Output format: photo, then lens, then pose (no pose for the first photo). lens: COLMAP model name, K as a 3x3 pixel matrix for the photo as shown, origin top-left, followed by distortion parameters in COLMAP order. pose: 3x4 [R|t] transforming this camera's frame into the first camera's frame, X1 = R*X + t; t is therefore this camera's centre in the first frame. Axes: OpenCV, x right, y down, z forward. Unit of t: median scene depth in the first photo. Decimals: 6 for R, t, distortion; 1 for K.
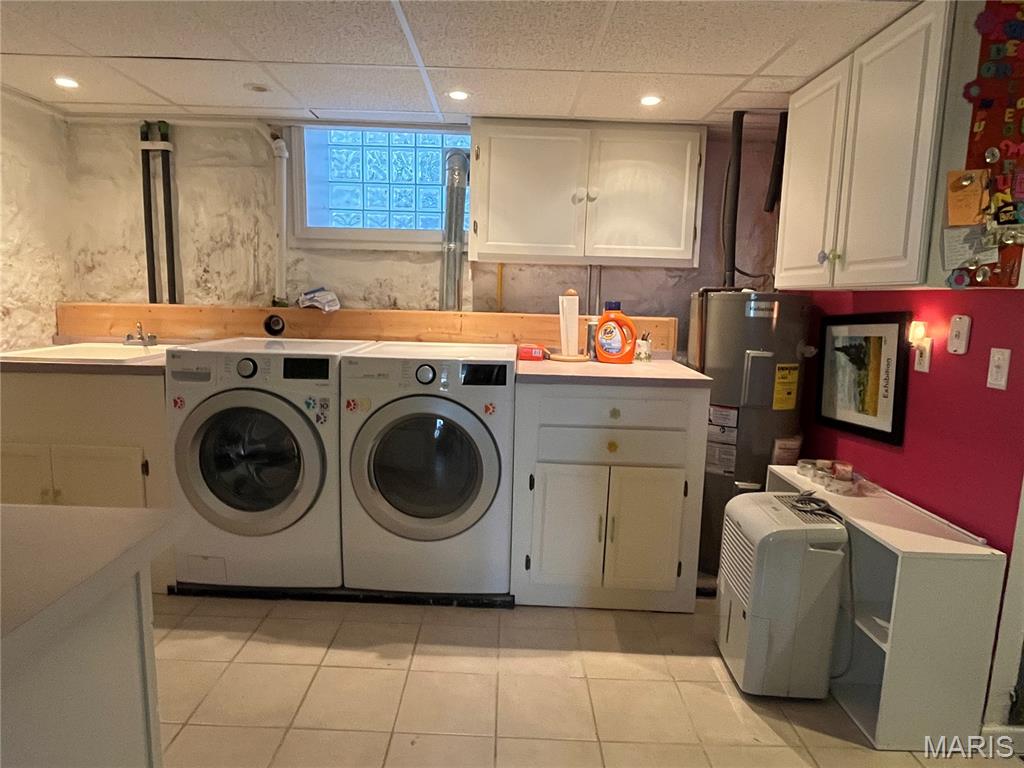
lens RADIAL K [[629.4, 0, 507.3], [0, 629.4, 386.3], [0, 0, 1]] dist [-0.005967, 0.006054]
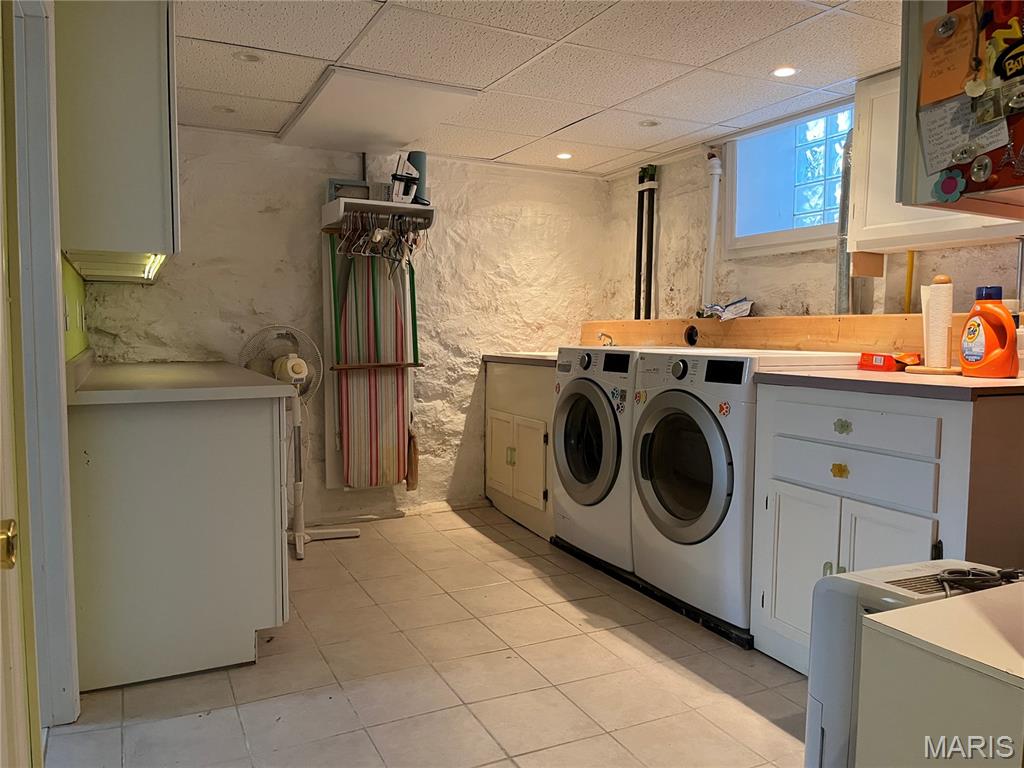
lens RADIAL K [[772.9, 0, 487.3], [0, 772.9, 387.3], [0, 0, 1]] dist [0.053185, -0.047470]
pose [[0.431571, 0.043297, -0.901039, 0.710318], [-0.130278, 0.991368, -0.014762, 0.056408], [0.892622, 0.123756, 0.433486, 0.165618]]
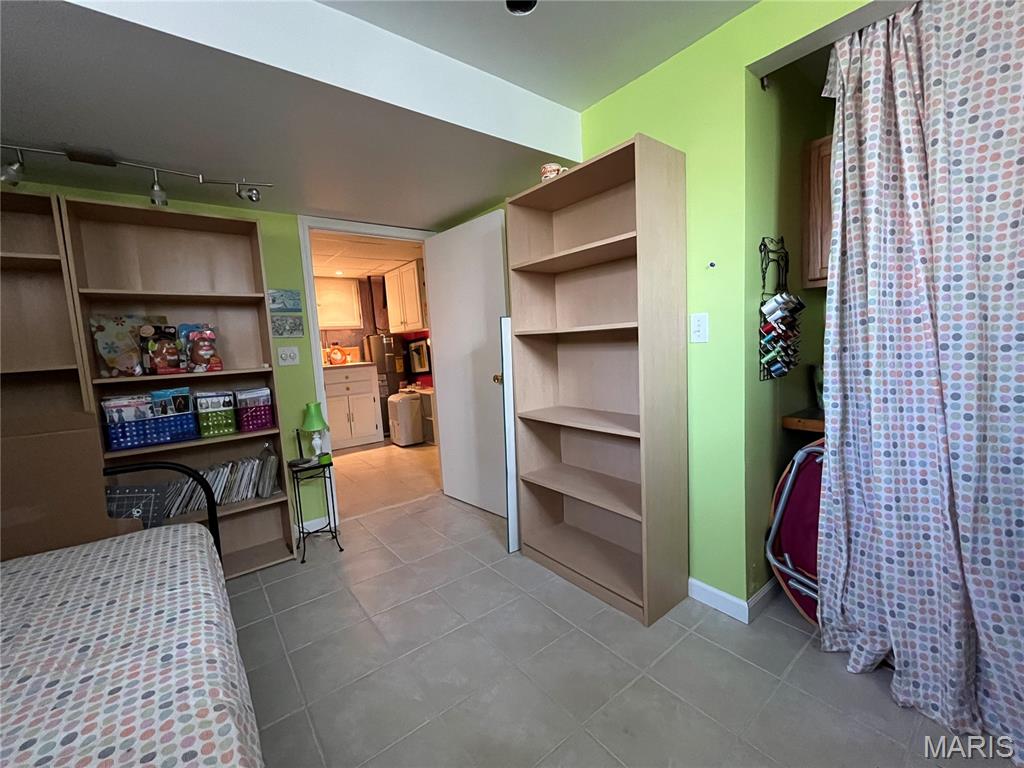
lens RADIAL K [[414.3, 0, 506.2], [0, 414.3, 383.2], [0, 0, 1]] dist [-0.002260, -0.000385]
pose [[0.786115, -0.136841, 0.602742, -0.360213], [0.173808, 0.984775, -0.003112, 0.176270], [-0.593139, 0.107208, 0.797930, -0.866042]]
